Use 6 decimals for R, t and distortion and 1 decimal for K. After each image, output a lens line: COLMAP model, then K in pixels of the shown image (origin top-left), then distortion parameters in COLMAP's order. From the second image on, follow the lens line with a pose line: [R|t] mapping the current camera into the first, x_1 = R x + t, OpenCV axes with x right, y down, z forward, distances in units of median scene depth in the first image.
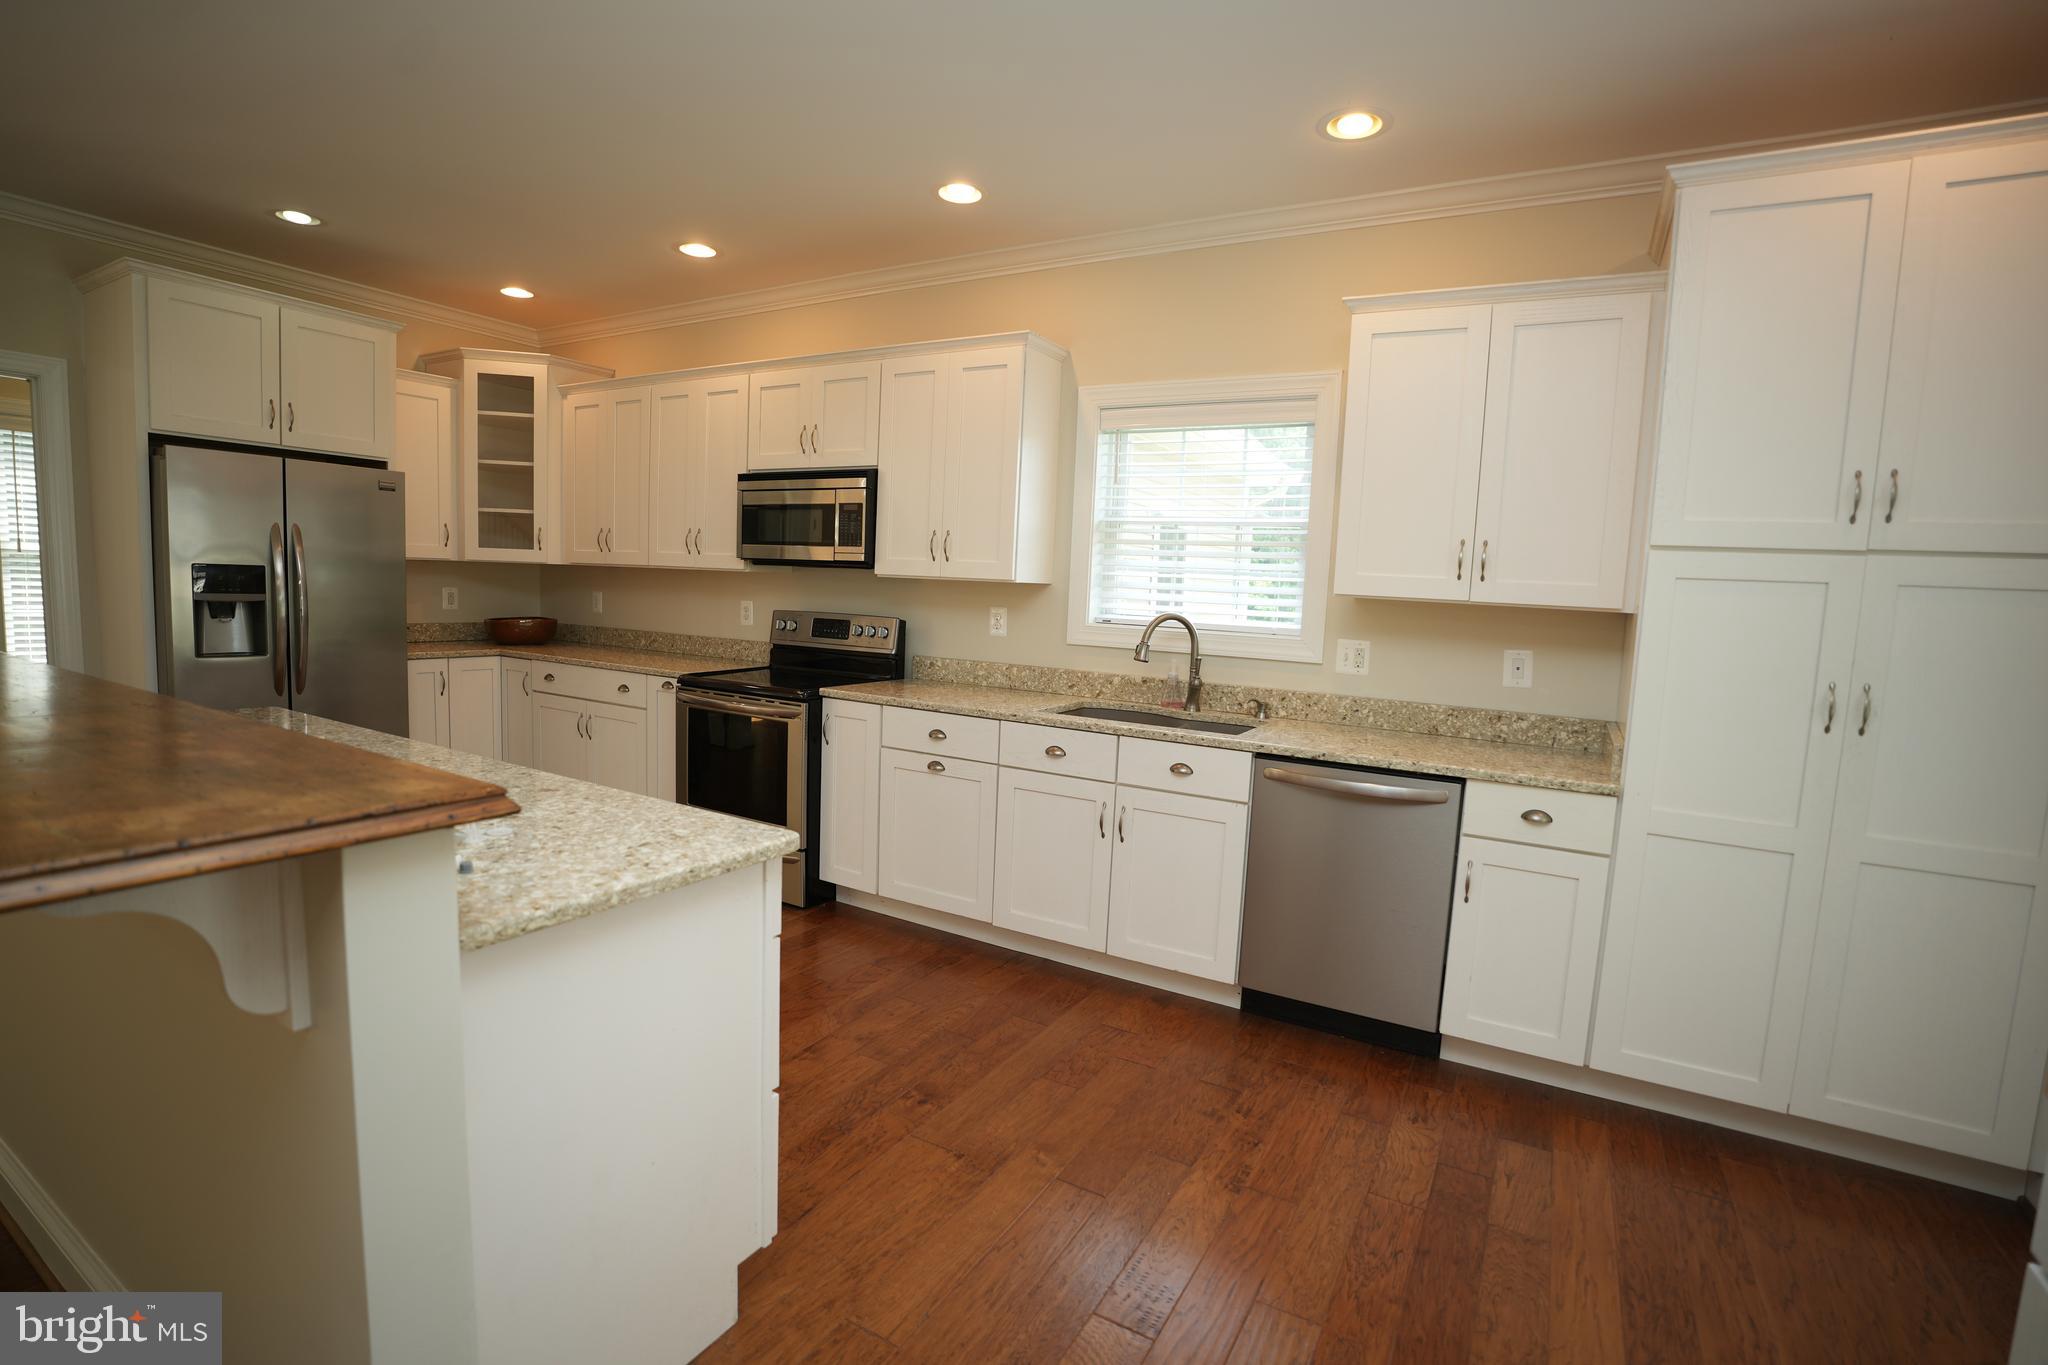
lens RADIAL K [[948.2, 0, 1018.6], [0, 948.2, 681.7], [0, 0, 1]] dist [-0.071799, 0.020924]
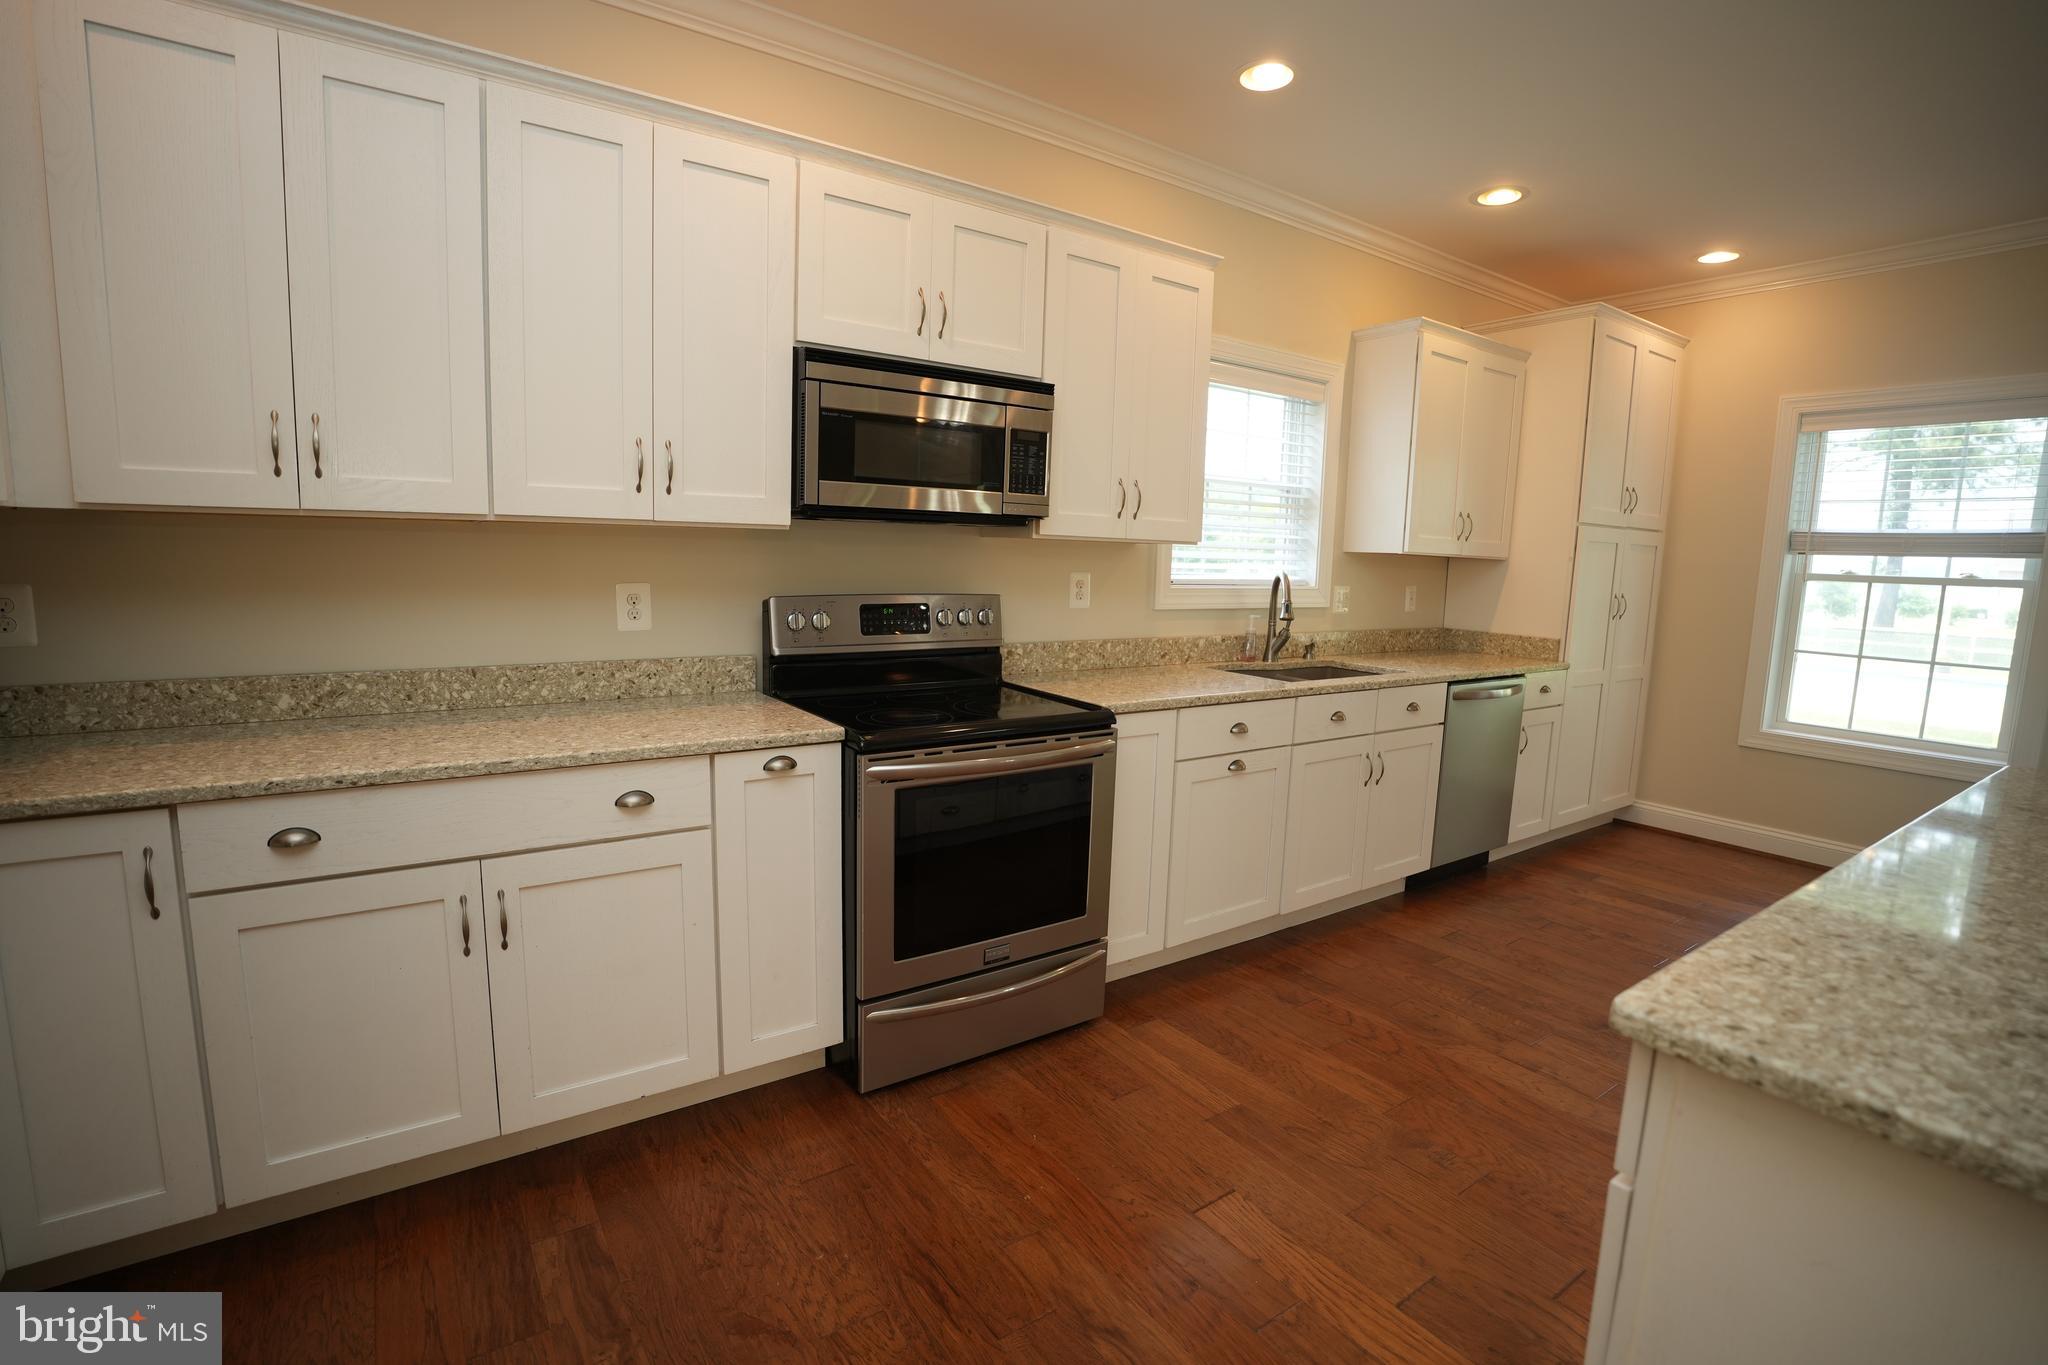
lens RADIAL K [[948.2, 0, 1037.5], [0, 948.2, 676.4], [0, 0, 1]] dist [-0.071799, 0.020924]
pose [[0.416162, -0.150918, 0.896679, -0.859702], [0.081952, 0.988342, 0.128310, -0.107658], [-0.905590, 0.020087, 0.423679, 0.758634]]
